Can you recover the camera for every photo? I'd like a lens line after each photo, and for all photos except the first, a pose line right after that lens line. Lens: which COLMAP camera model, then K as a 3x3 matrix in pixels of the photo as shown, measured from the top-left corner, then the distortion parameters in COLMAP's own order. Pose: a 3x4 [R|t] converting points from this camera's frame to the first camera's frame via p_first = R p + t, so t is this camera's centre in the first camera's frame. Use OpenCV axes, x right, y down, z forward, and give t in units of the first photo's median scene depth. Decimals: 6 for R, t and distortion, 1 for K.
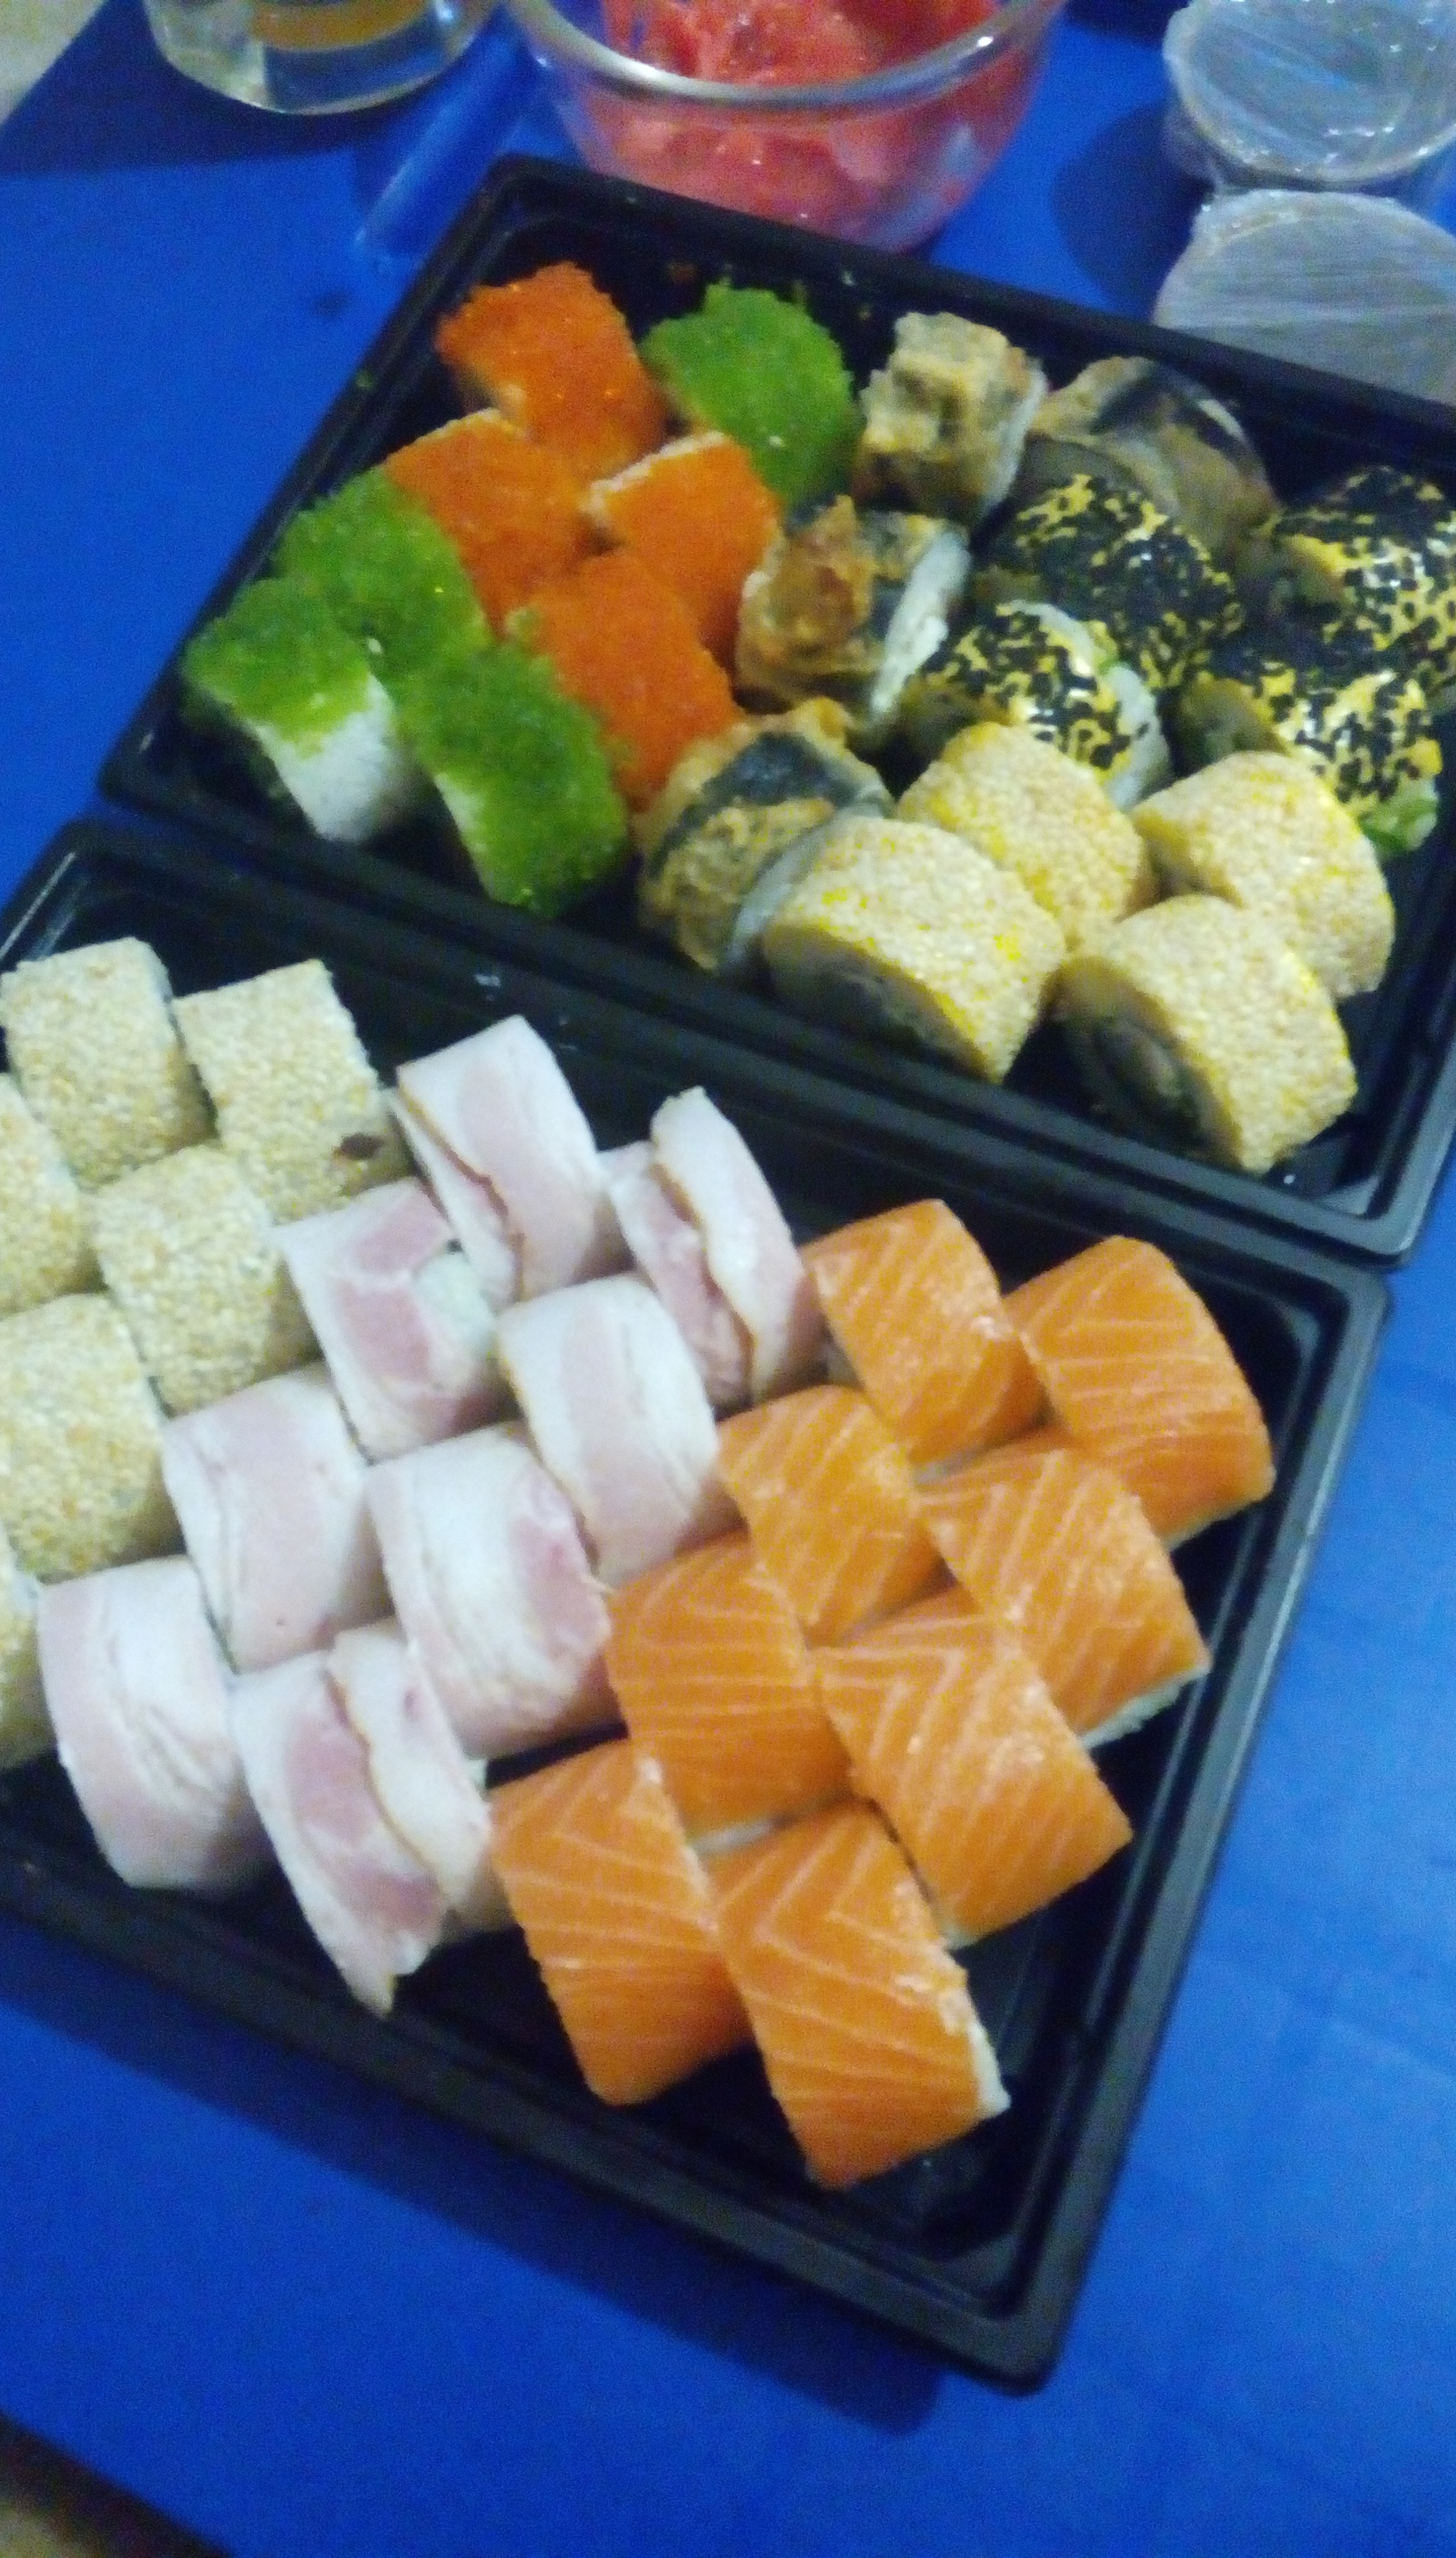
lens RADIAL K [[2000.7, 0, 728.0], [0, 2000.7, 1279.0], [0, 0, 1]] dist [0.108734, -0.204369]
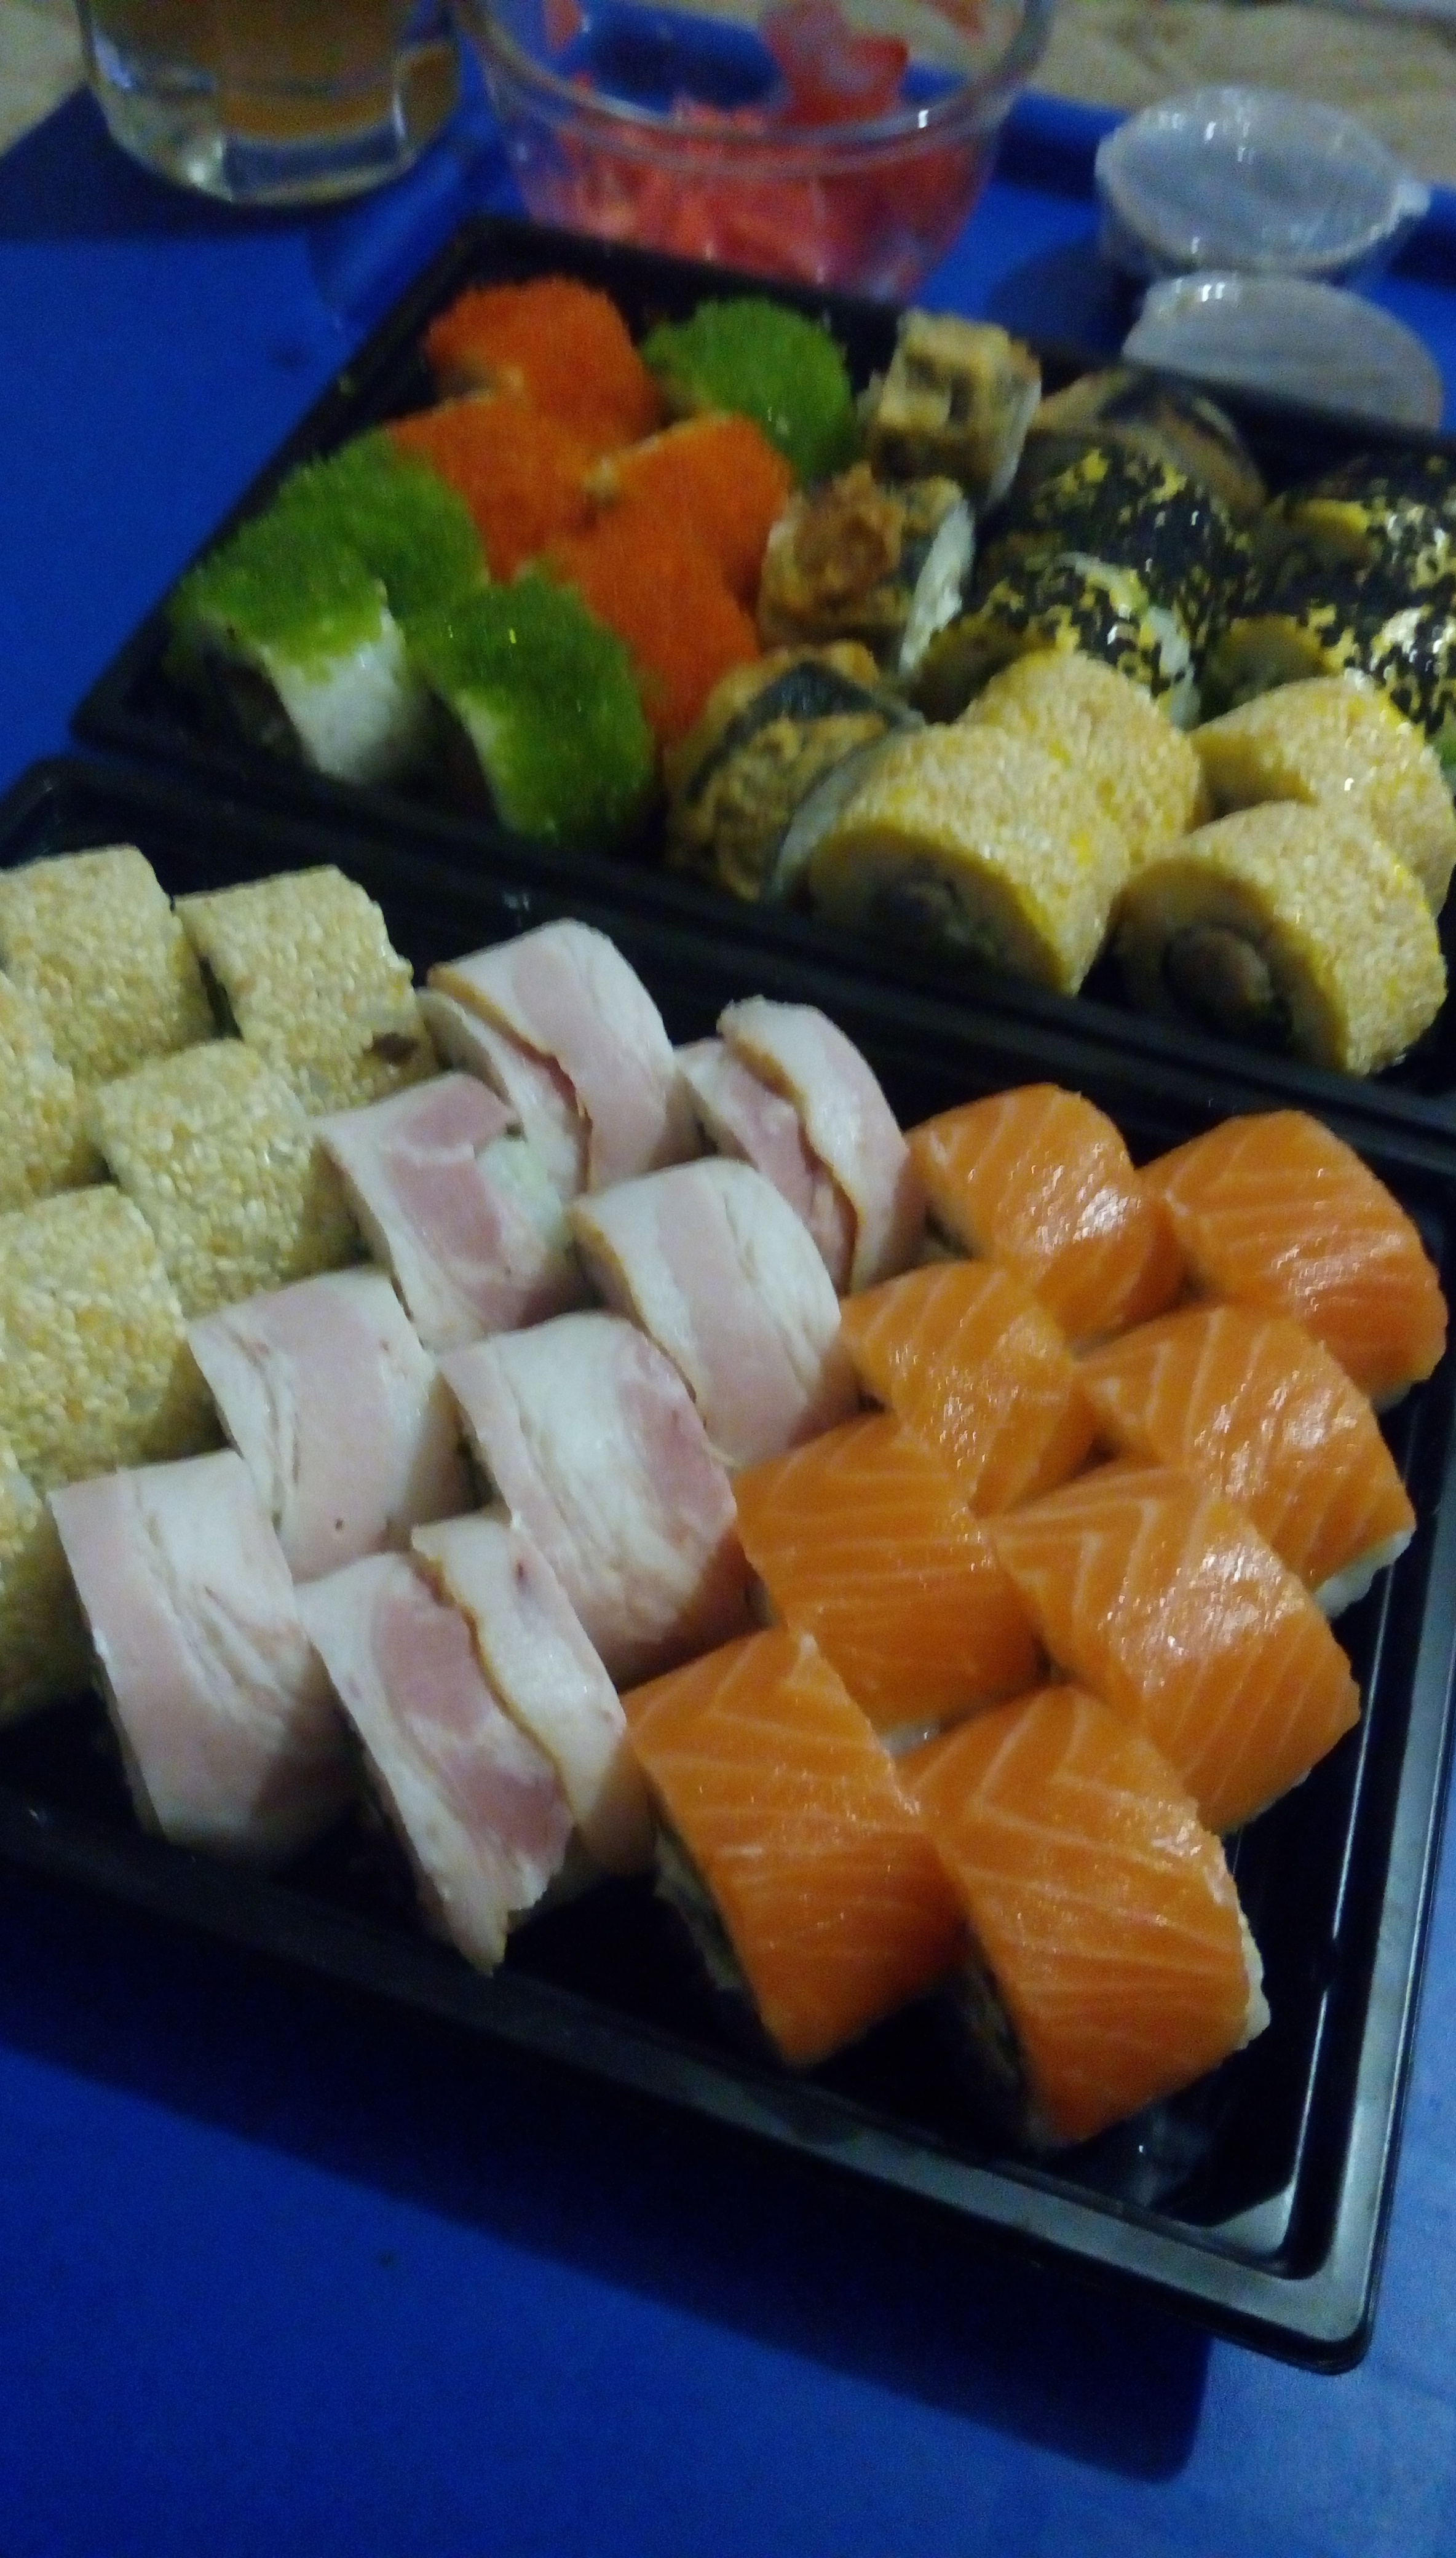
lens RADIAL K [[2000.7, 0, 728.0], [0, 2000.7, 1279.0], [0, 0, 1]] dist [0.108734, -0.204369]
pose [[0.992981, -0.009995, 0.117851, -0.139526], [0.031952, 0.982044, -0.185928, 0.203296], [-0.113876, 0.188389, 0.975470, 0.127133]]
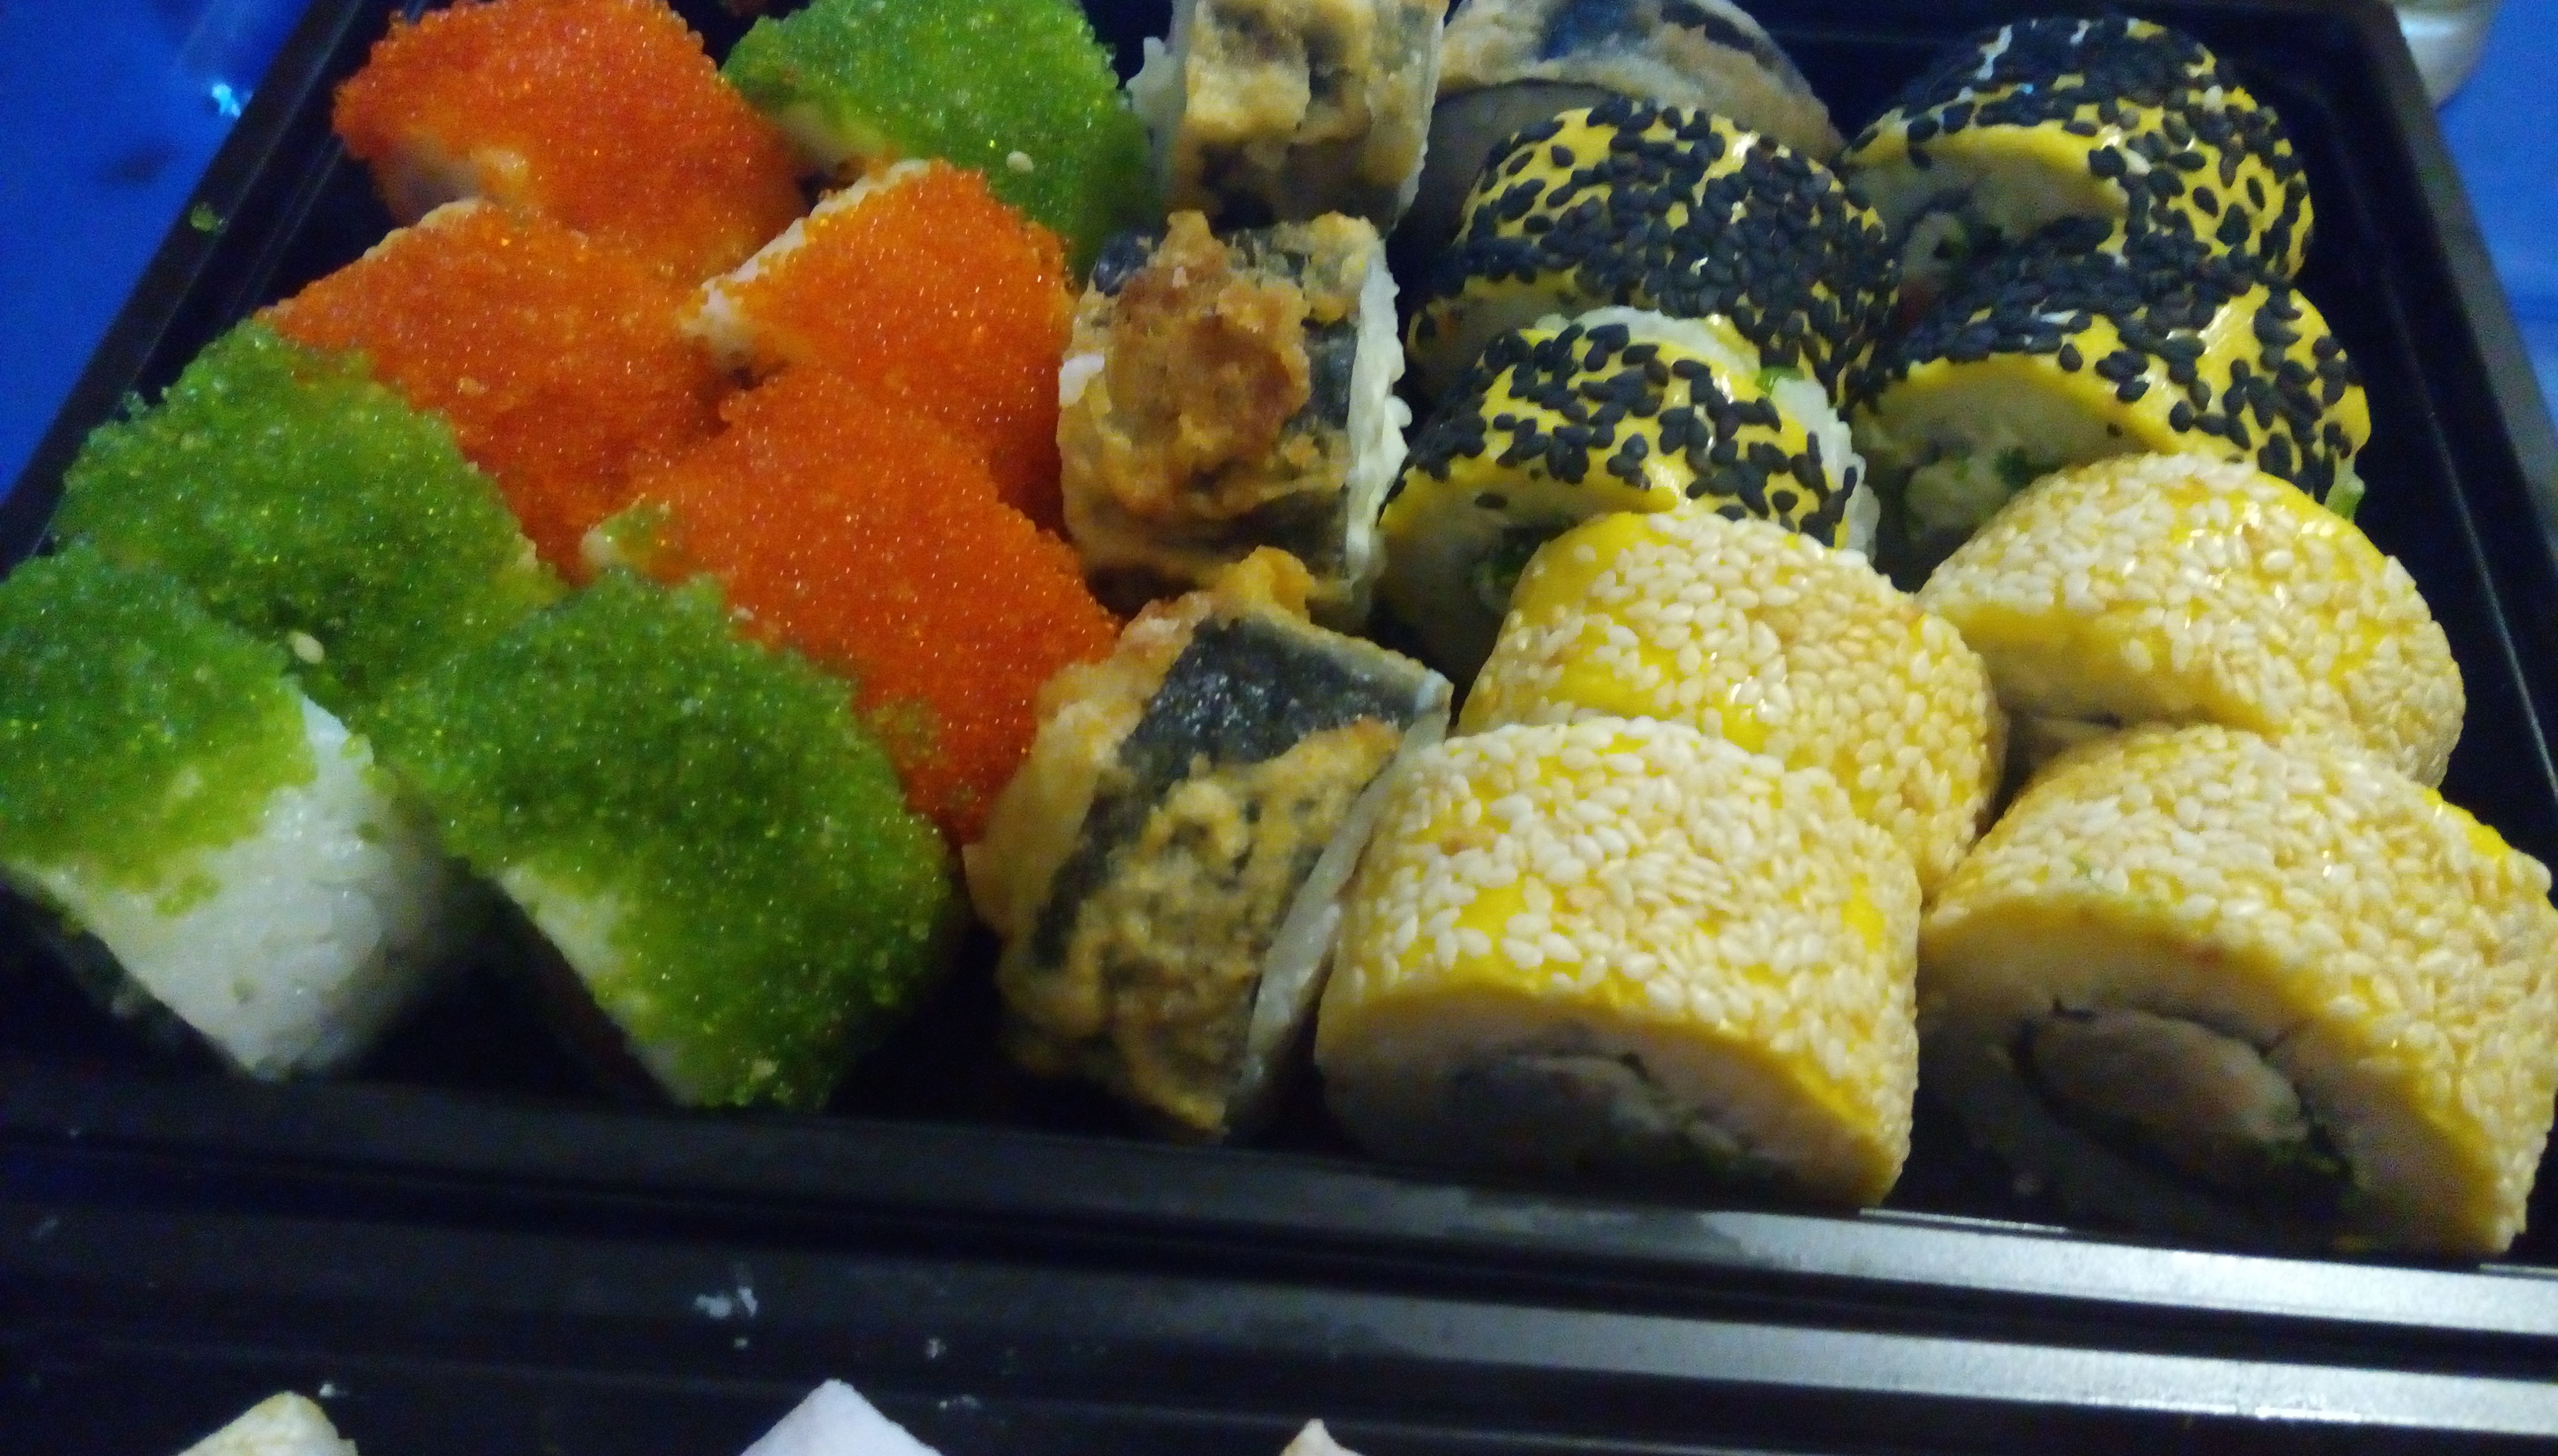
lens RADIAL K [[2061.2, 0, 1316.8], [0, 2061.2, 729.5], [0, 0, 1]] dist [0.121849, -0.211787]
pose [[0.937631, -0.223656, 0.266133, -0.097416], [0.284358, 0.933822, -0.217063, -0.136173], [-0.199973, 0.279202, 0.939179, 0.552688]]
